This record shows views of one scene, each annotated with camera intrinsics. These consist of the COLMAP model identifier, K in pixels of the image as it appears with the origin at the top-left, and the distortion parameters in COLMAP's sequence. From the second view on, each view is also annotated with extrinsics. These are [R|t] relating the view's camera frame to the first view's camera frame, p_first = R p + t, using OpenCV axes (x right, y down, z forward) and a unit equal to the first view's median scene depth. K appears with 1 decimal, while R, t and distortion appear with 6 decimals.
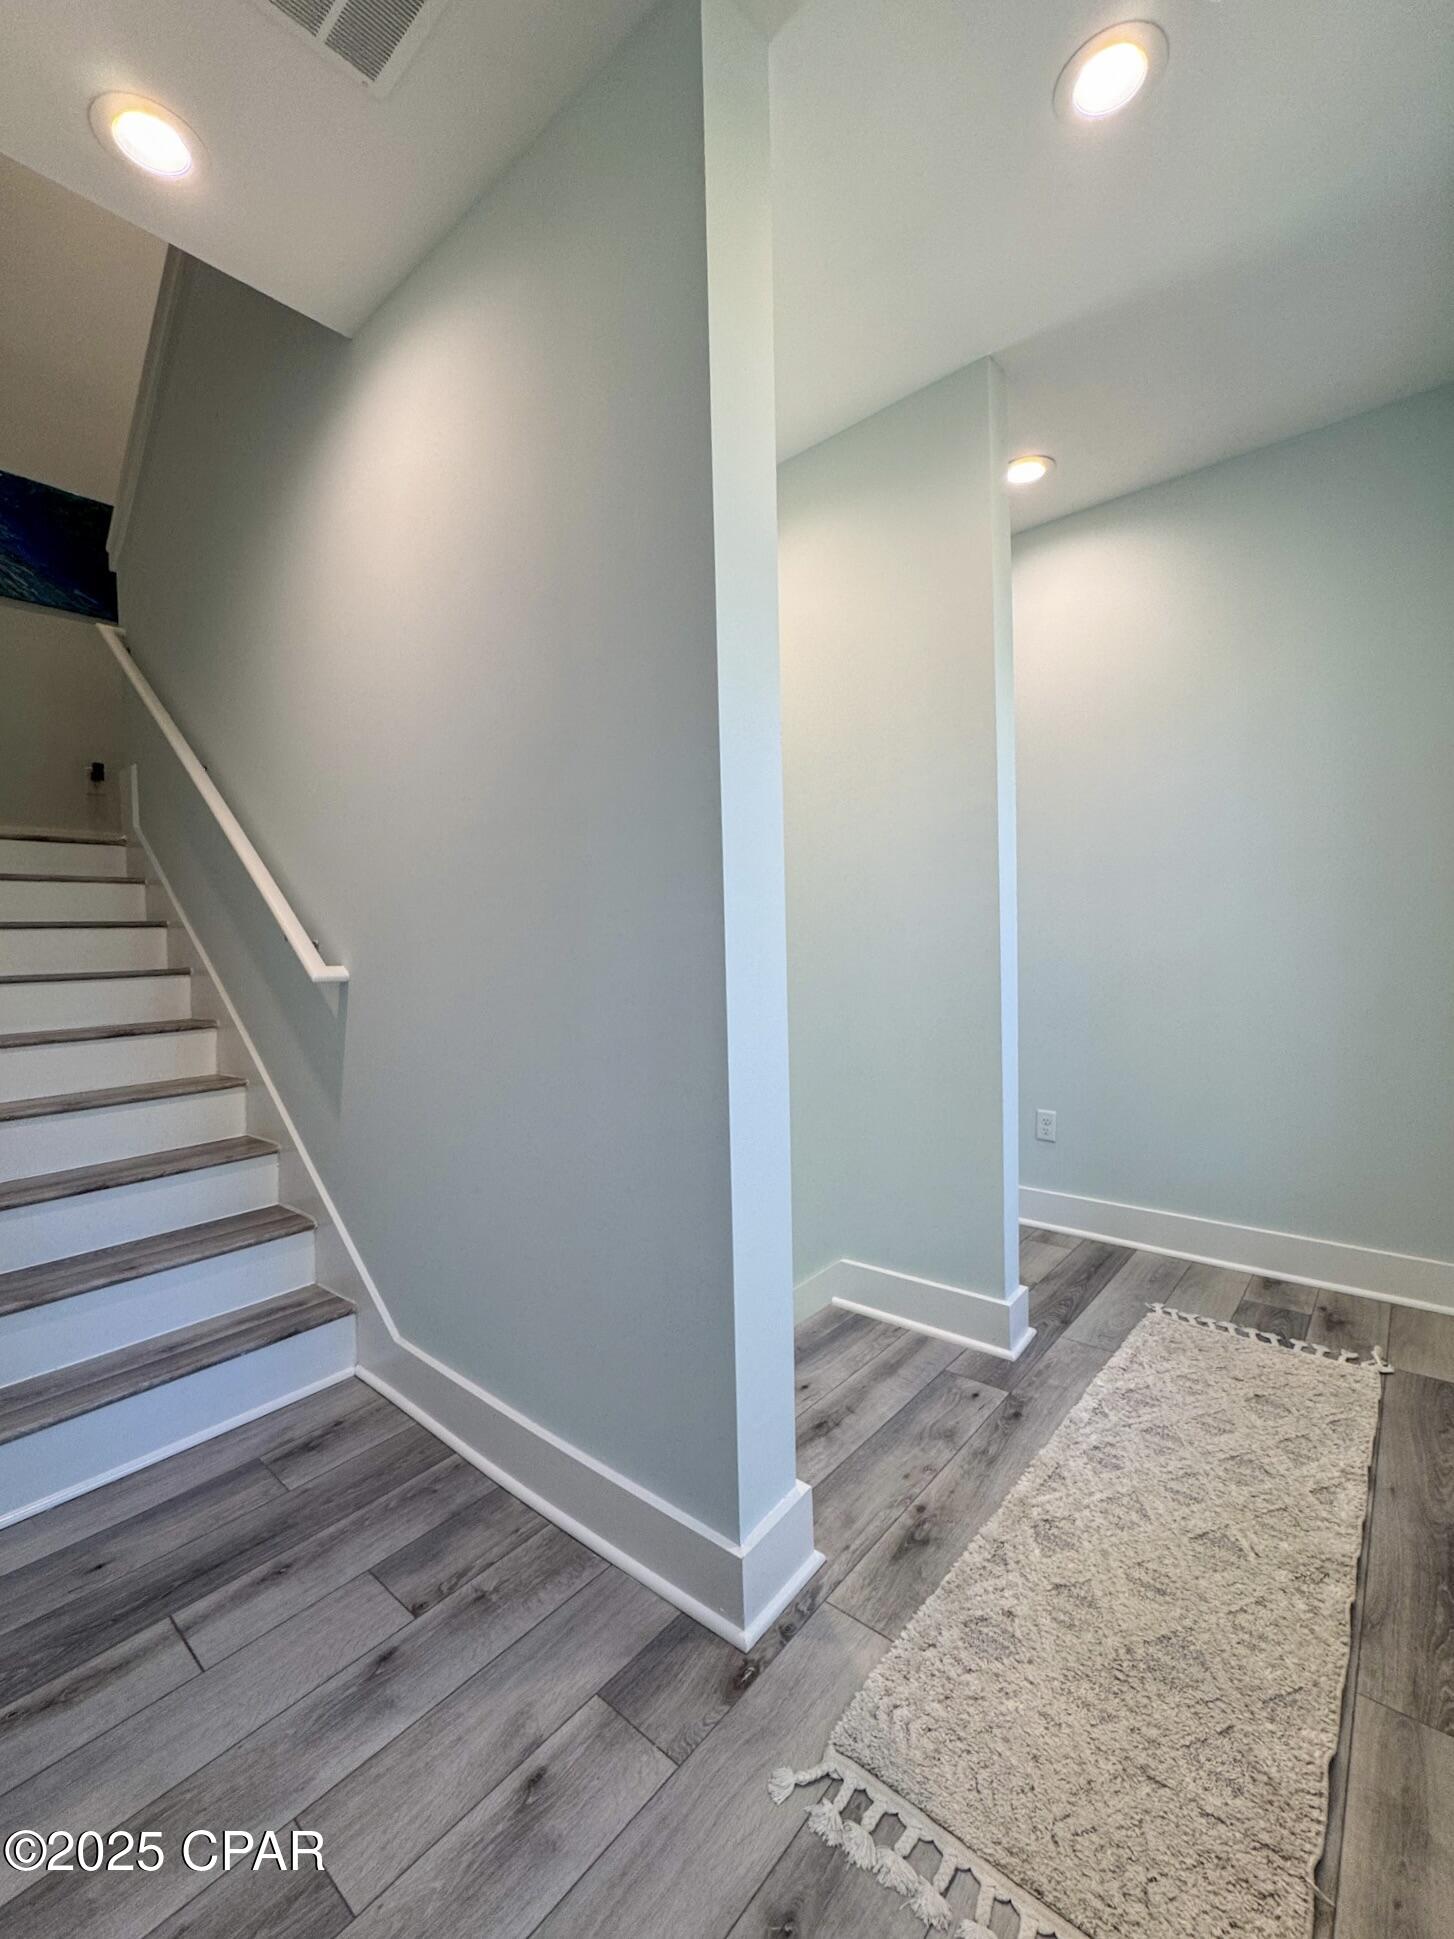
lens RADIAL K [[793.3, 0, 726.8], [0, 793.3, 967.0], [0, 0, 1]] dist [-0.000093, 0.000088]
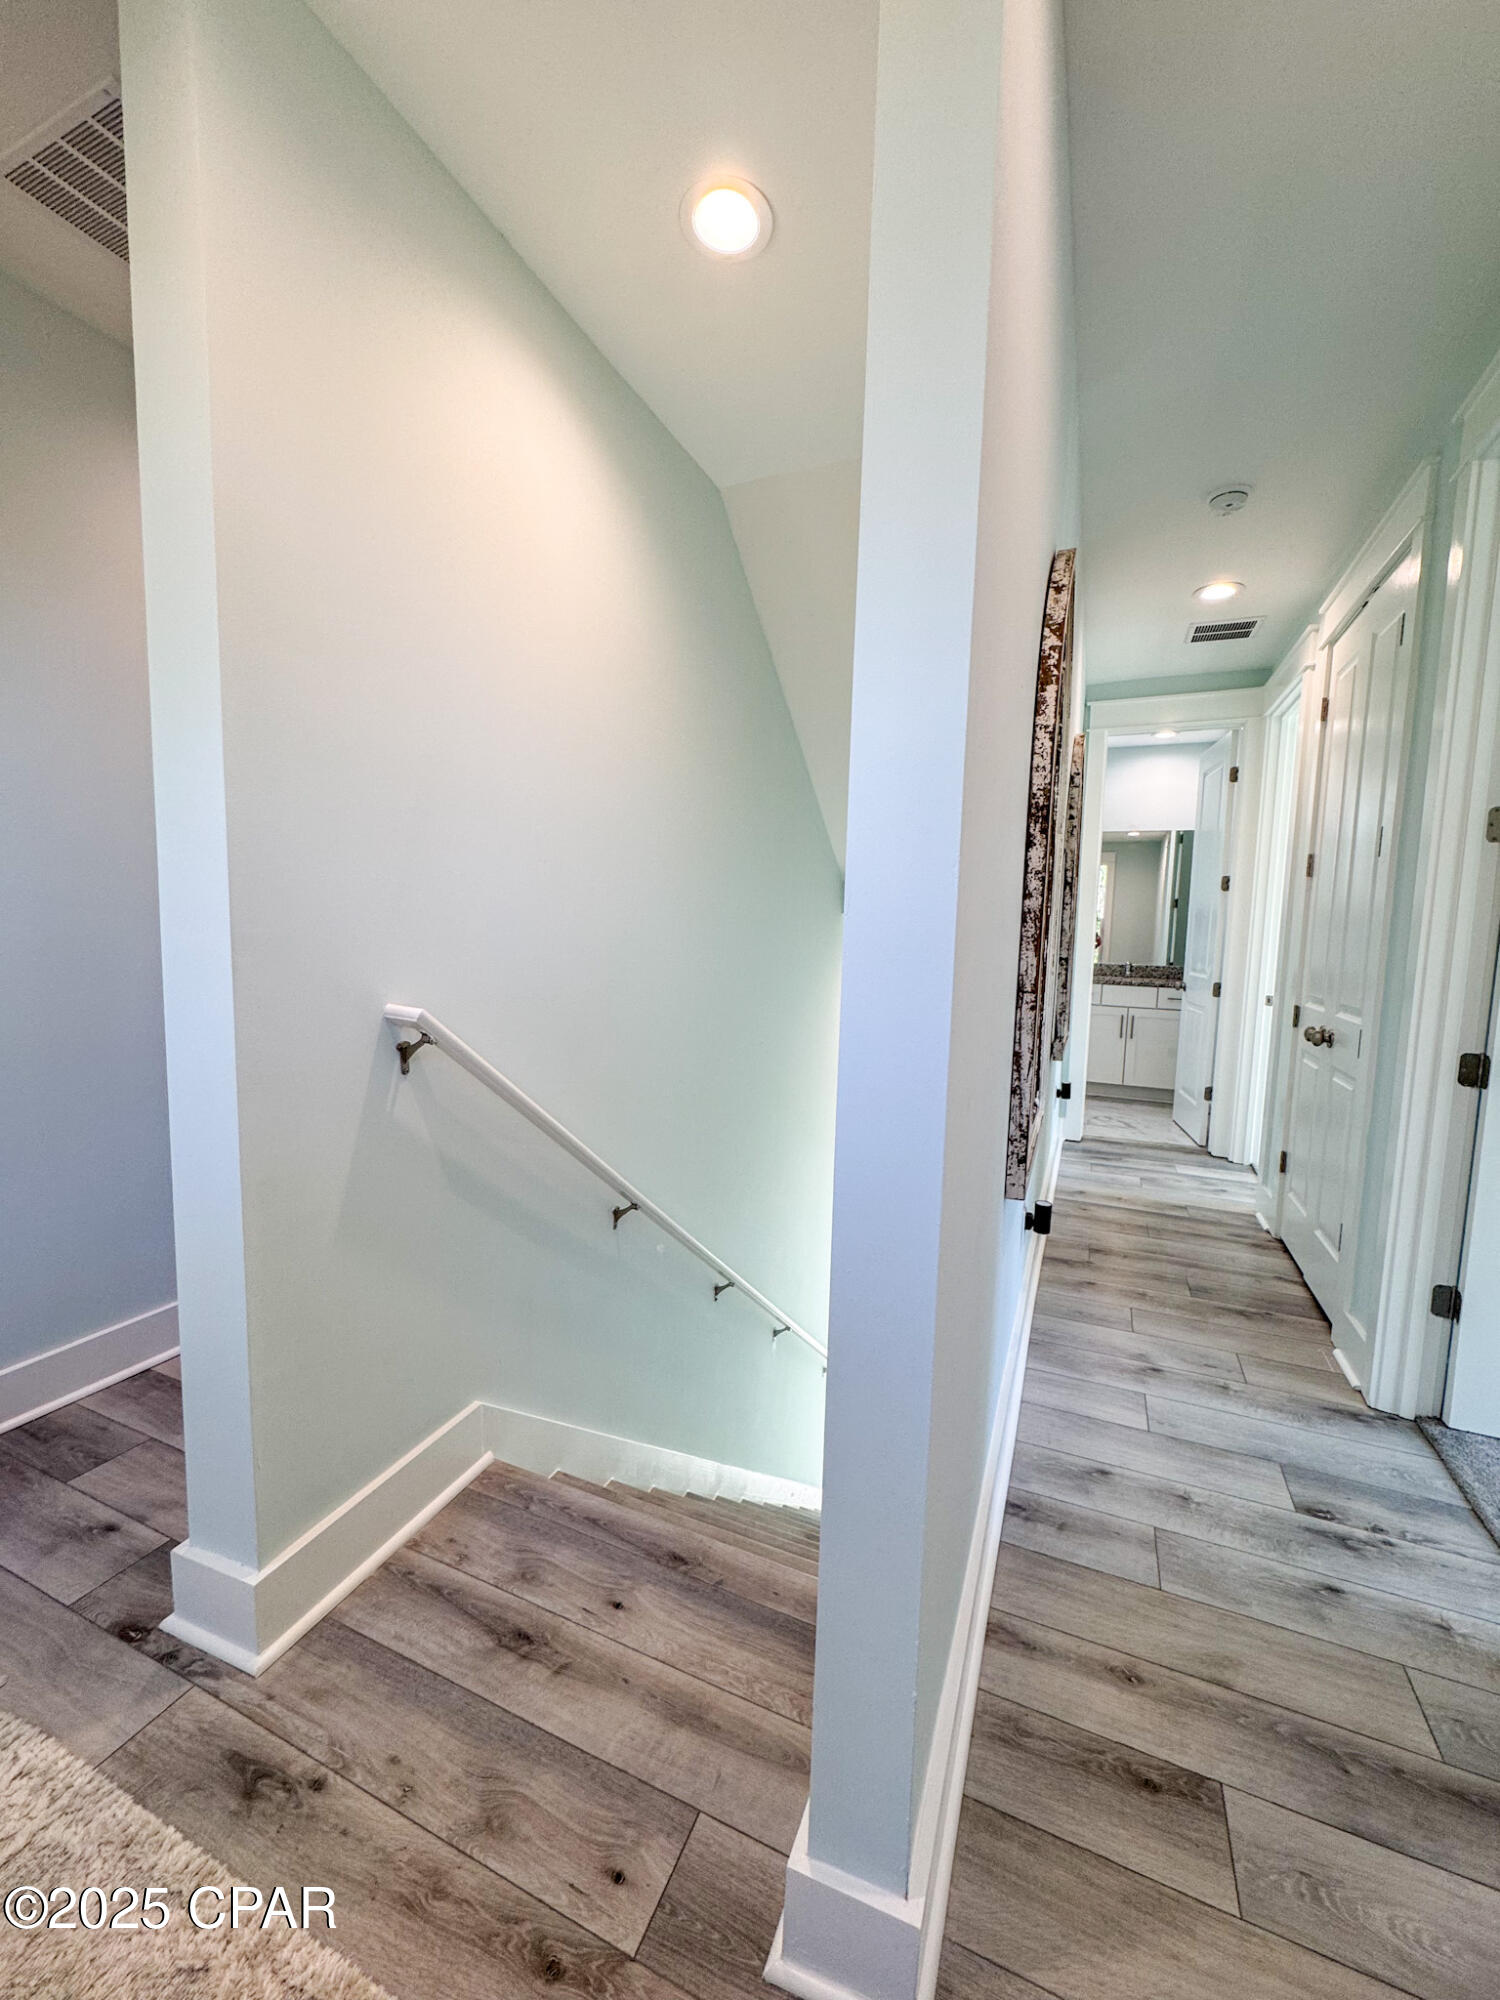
lens RADIAL K [[818.3, 0, 745.3], [0, 818.3, 1005.1], [0, 0, 1]] dist [-0.000093, 0.000088]
pose [[0.298502, 0.122464, -0.946520, 0.922106], [-0.068906, 0.991911, 0.106606, -0.088372], [0.951918, 0.033399, 0.304525, 1.086934]]
